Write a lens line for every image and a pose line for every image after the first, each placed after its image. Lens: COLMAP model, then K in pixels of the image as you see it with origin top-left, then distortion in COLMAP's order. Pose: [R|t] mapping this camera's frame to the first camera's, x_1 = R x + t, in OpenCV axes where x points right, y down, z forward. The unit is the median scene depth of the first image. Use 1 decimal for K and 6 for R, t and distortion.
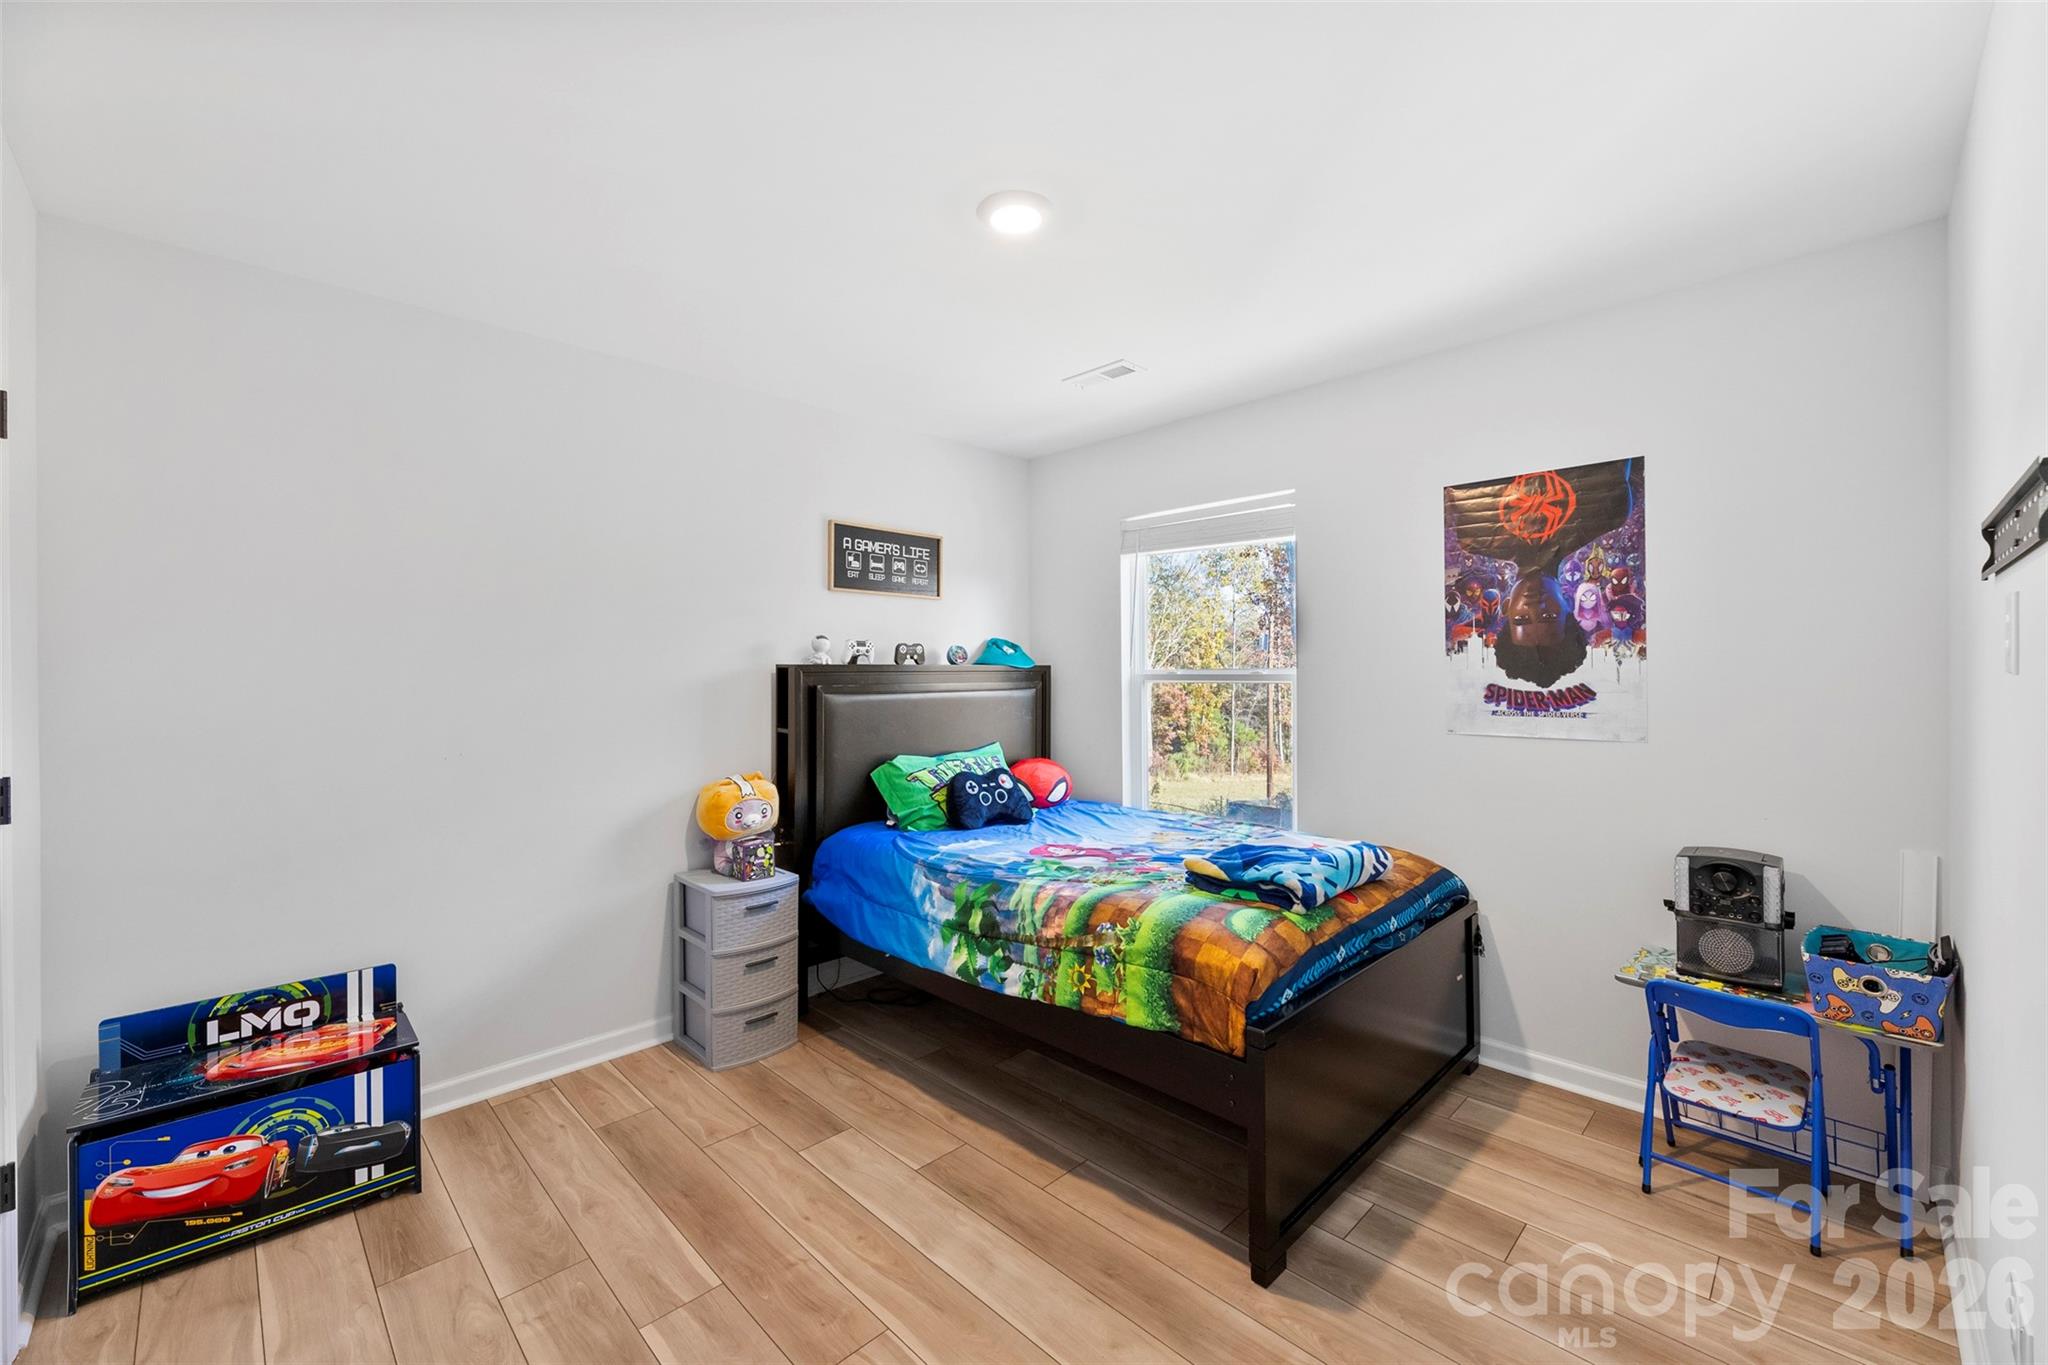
lens RADIAL K [[822.4, 0, 1026.0], [0, 822.4, 658.5], [0, 0, 1]] dist [0.001375, -0.000163]
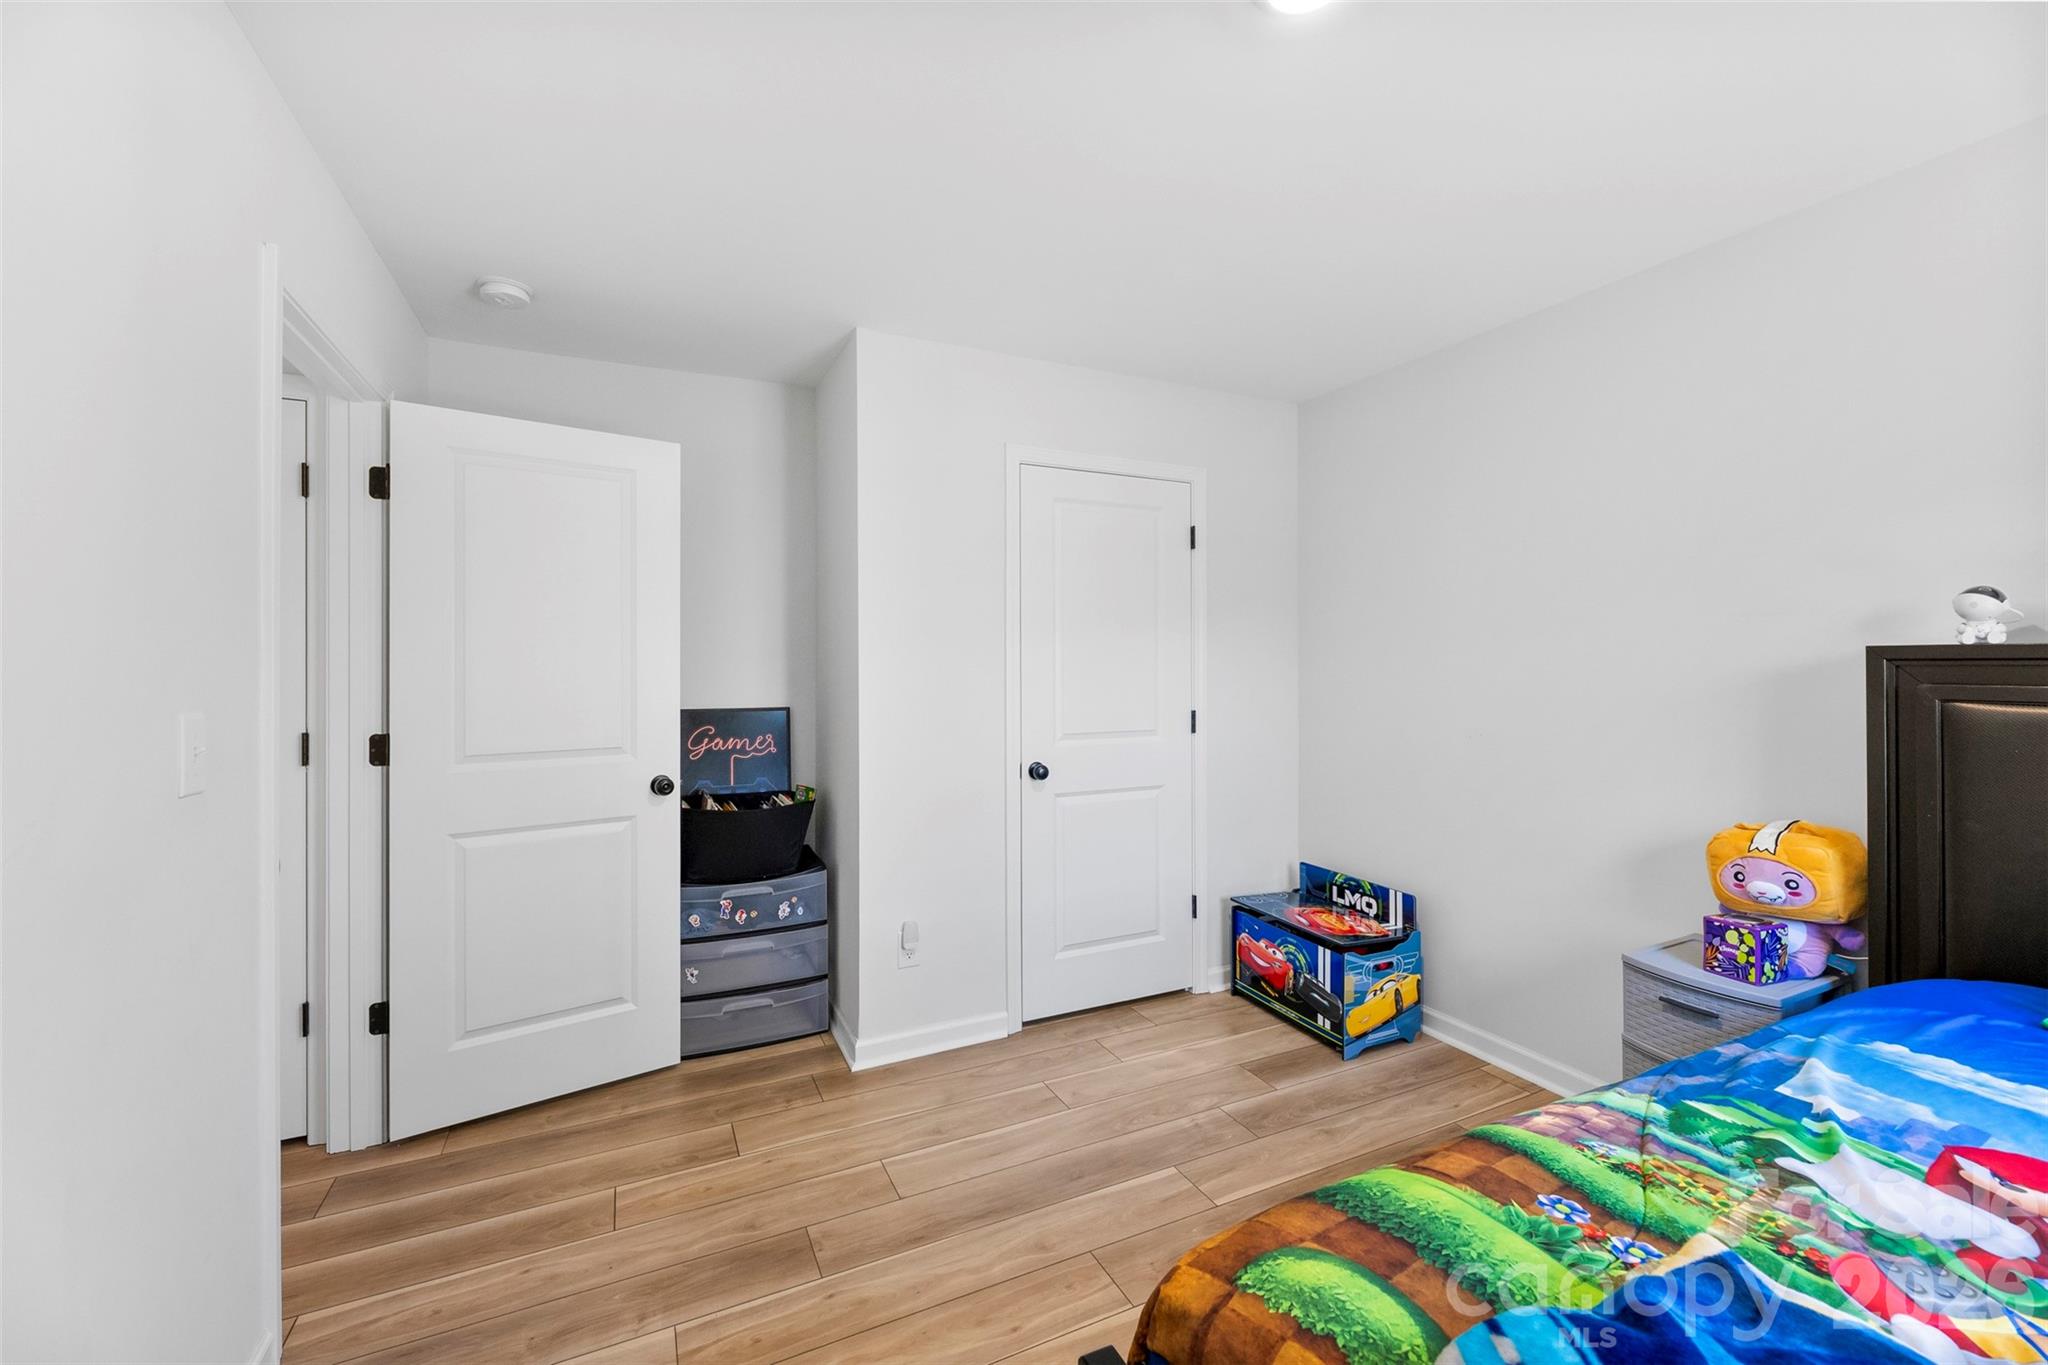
lens RADIAL K [[822.4, 0, 1026.0], [0, 822.4, 658.5], [0, 0, 1]] dist [0.001375, -0.000163]
pose [[-0.323108, -0.004322, -0.946352, 0.666005], [0.012938, 0.999876, -0.008984, 0.020783], [0.946274, -0.015146, -0.323012, 0.970015]]
